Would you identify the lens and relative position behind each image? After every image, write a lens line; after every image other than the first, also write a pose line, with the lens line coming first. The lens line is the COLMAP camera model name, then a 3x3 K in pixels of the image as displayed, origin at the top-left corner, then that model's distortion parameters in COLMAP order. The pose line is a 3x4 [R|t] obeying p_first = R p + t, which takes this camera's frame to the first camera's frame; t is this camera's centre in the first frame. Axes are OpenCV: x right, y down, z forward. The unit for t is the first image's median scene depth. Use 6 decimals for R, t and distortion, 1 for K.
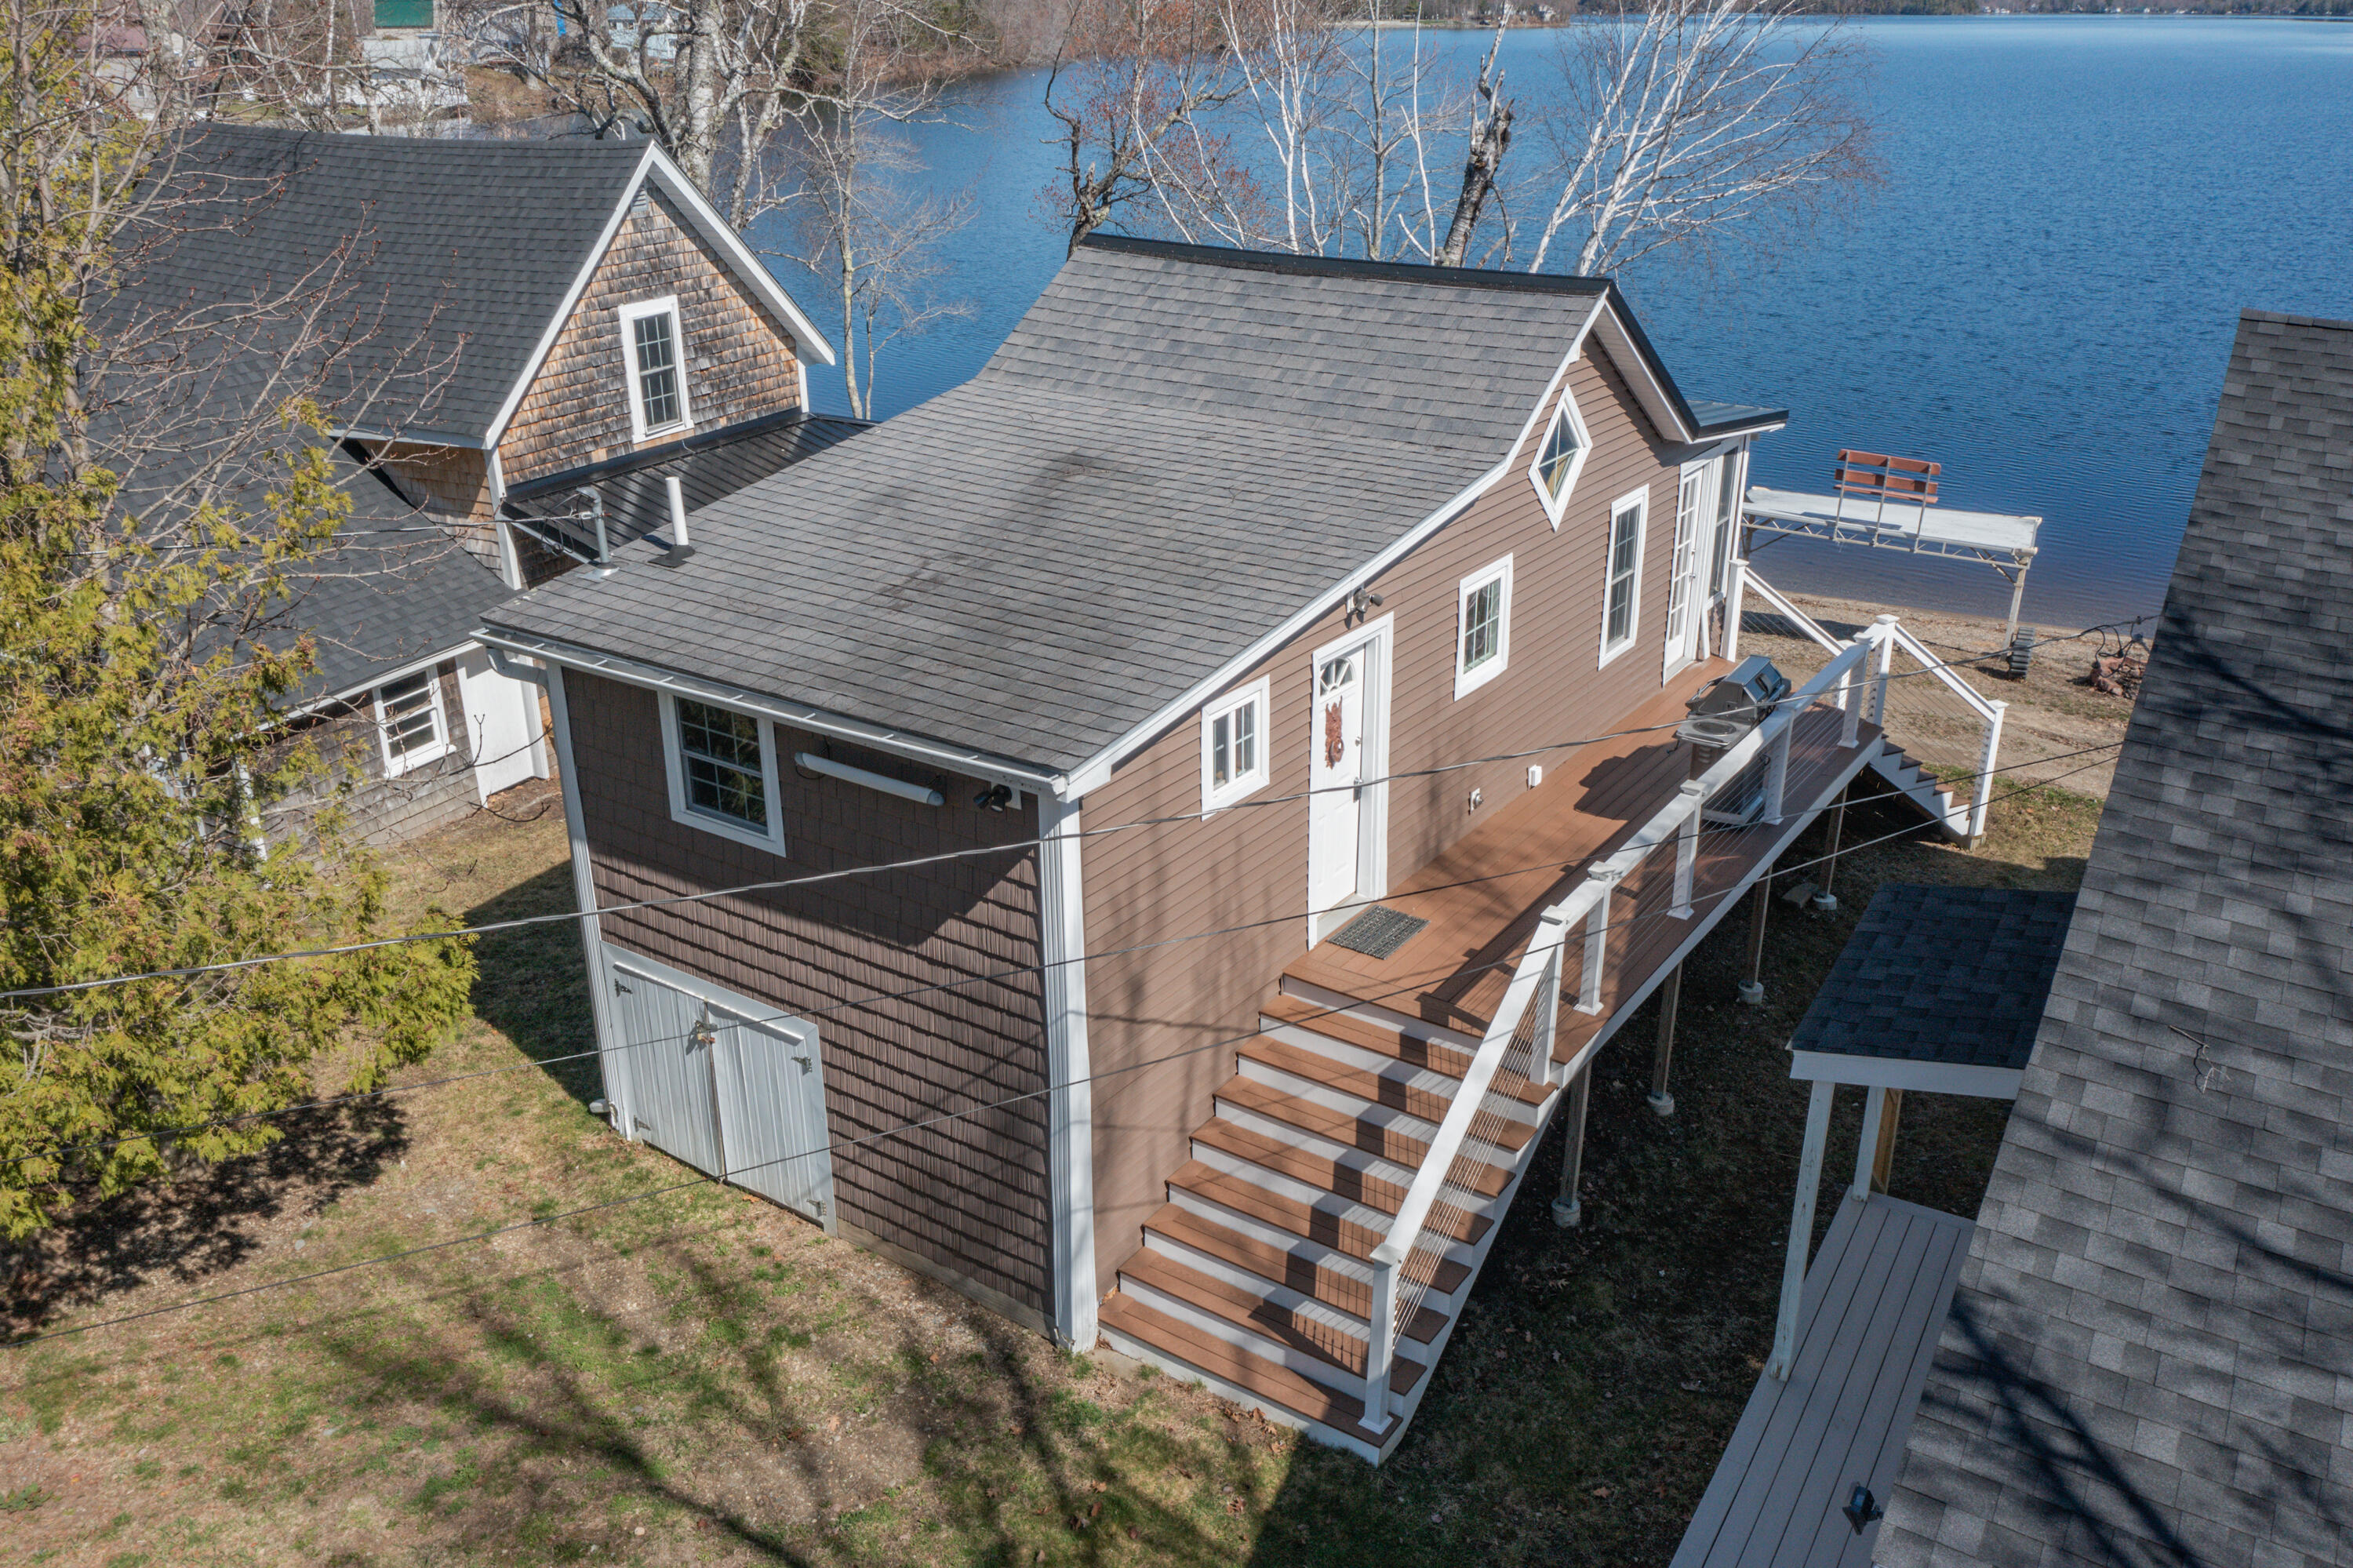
lens RADIAL K [[1876.9, 0, 1179.5], [0, 1876.9, 774.8], [0, 0, 1]] dist [-0.001704, -0.002424]
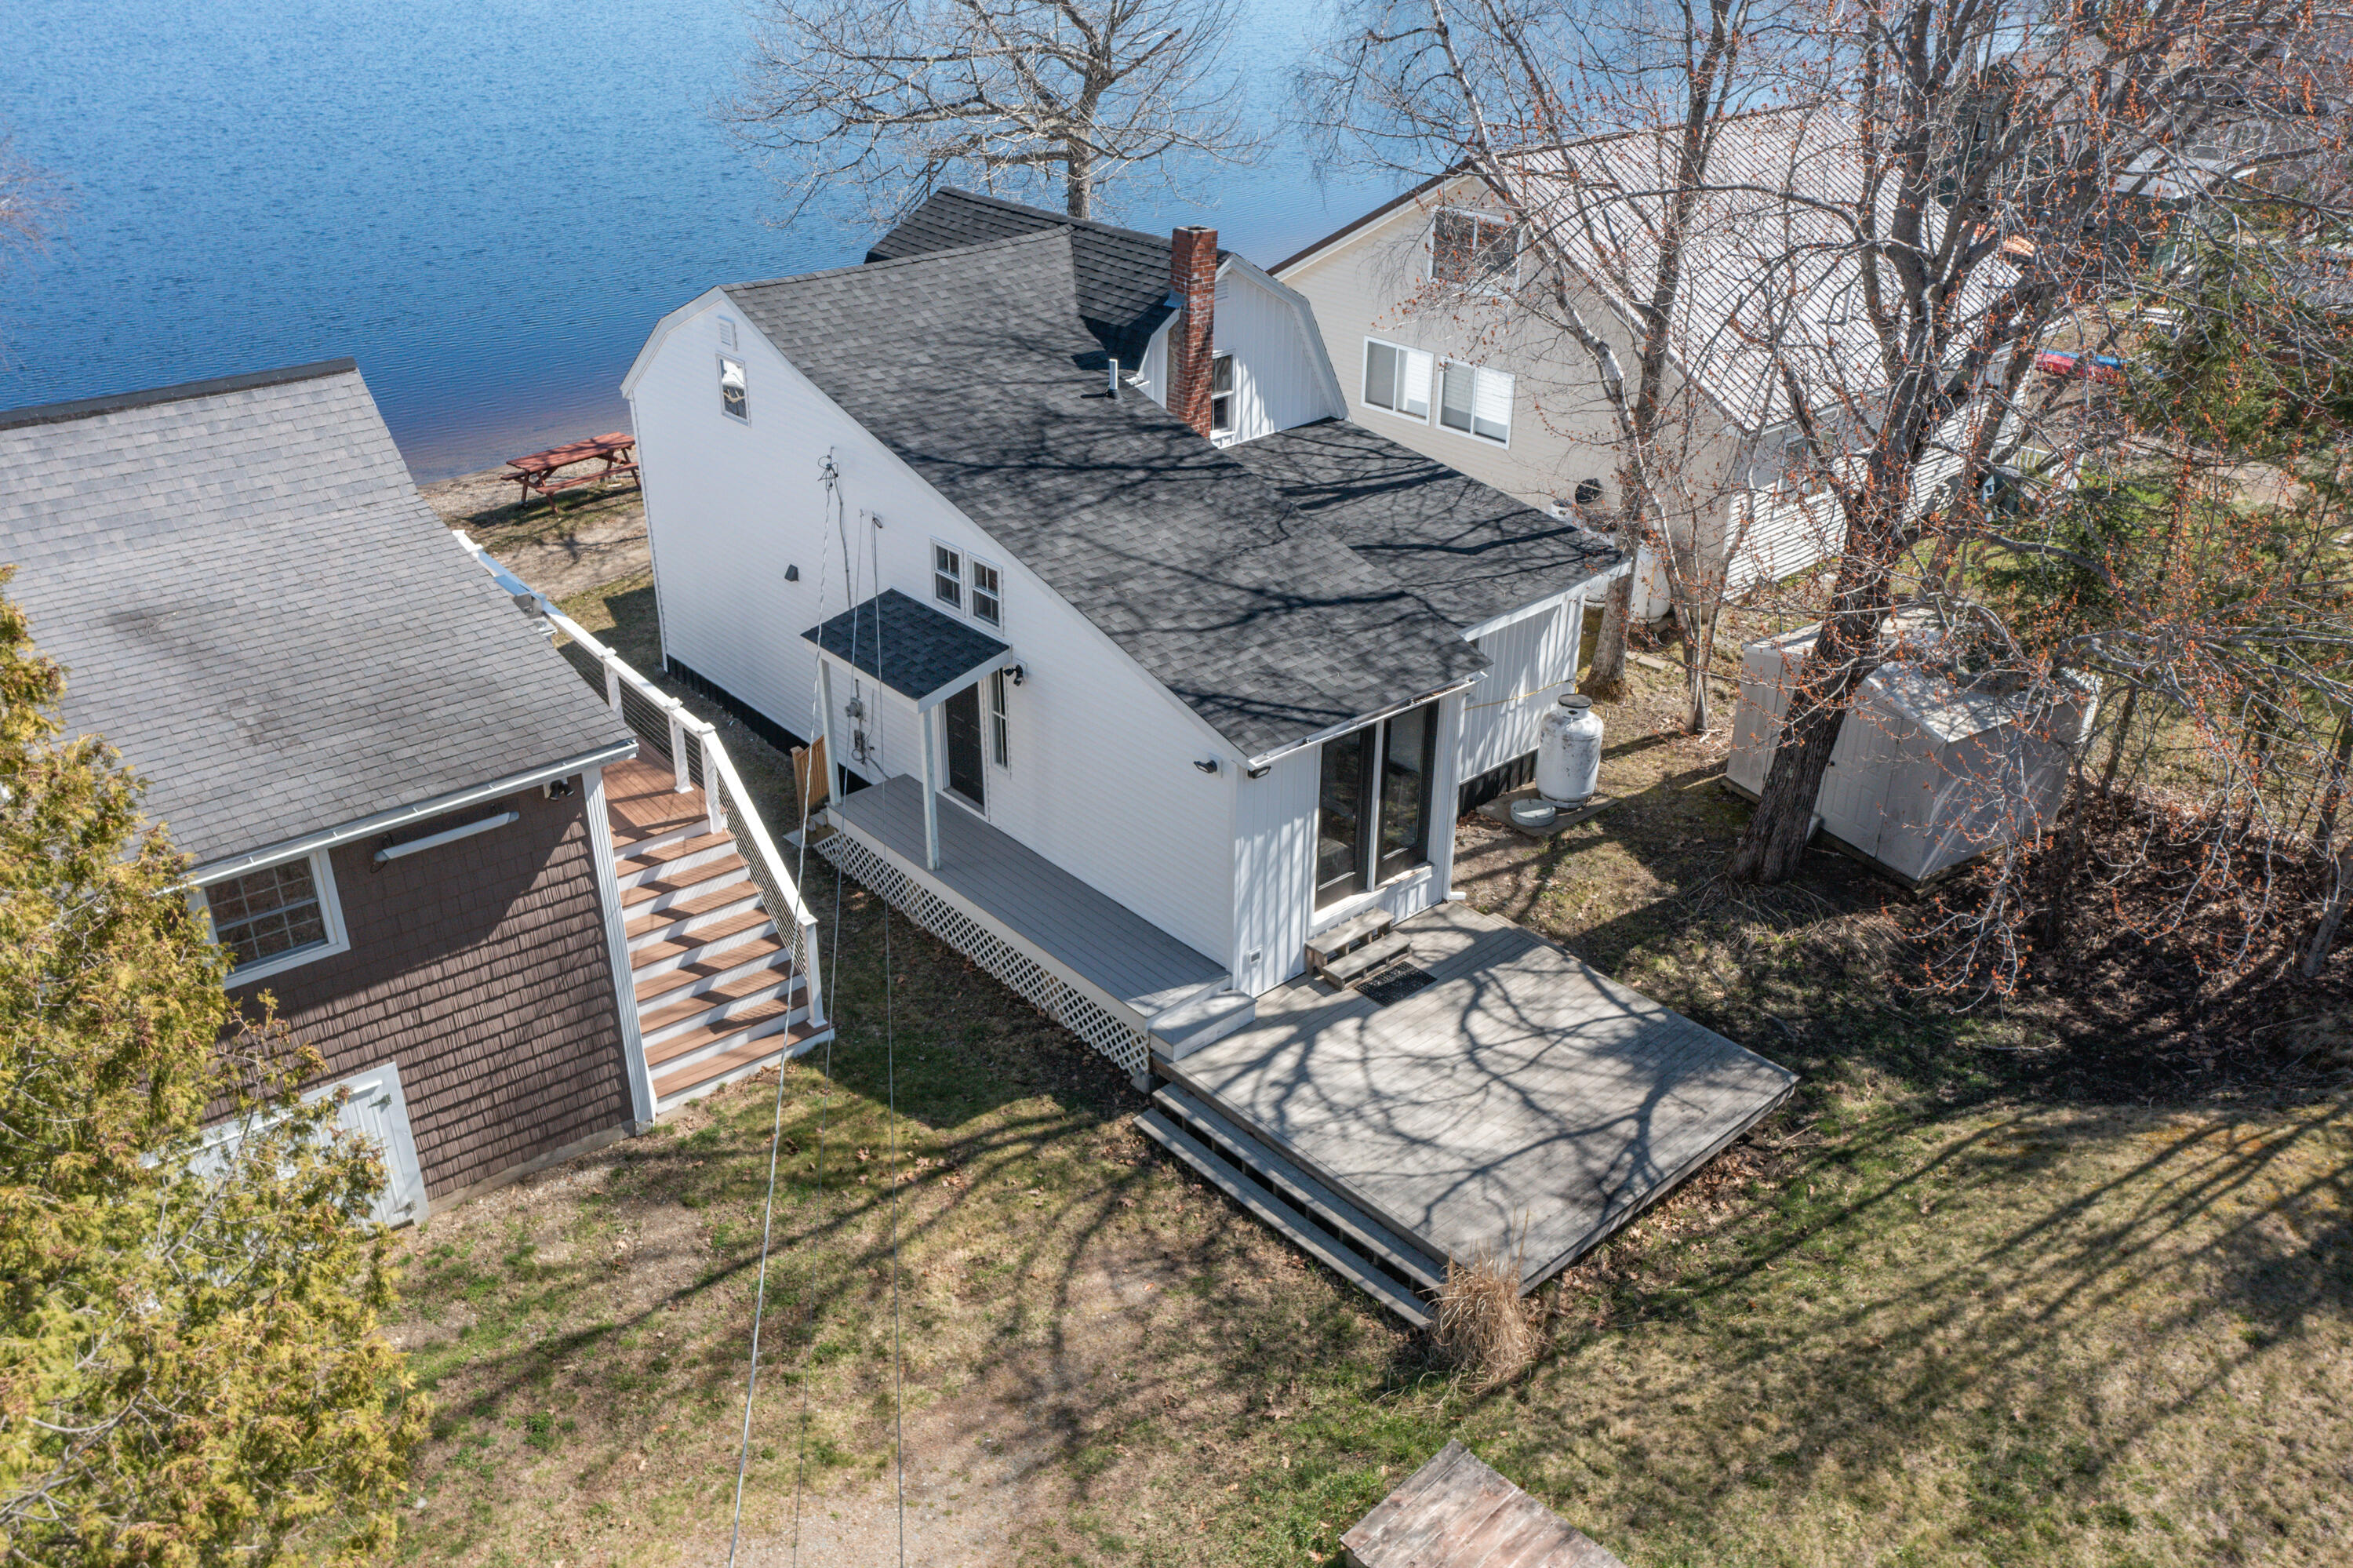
lens RADIAL K [[1876.9, 0, 1177.7], [0, 1876.9, 787.7], [0, 0, 1]] dist [-0.001704, -0.002424]
pose [[0.295301, -0.441908, 0.847062, -1.117192], [0.362040, 0.872238, 0.328828, -0.277305], [-0.884152, 0.209567, 0.417561, -0.051103]]
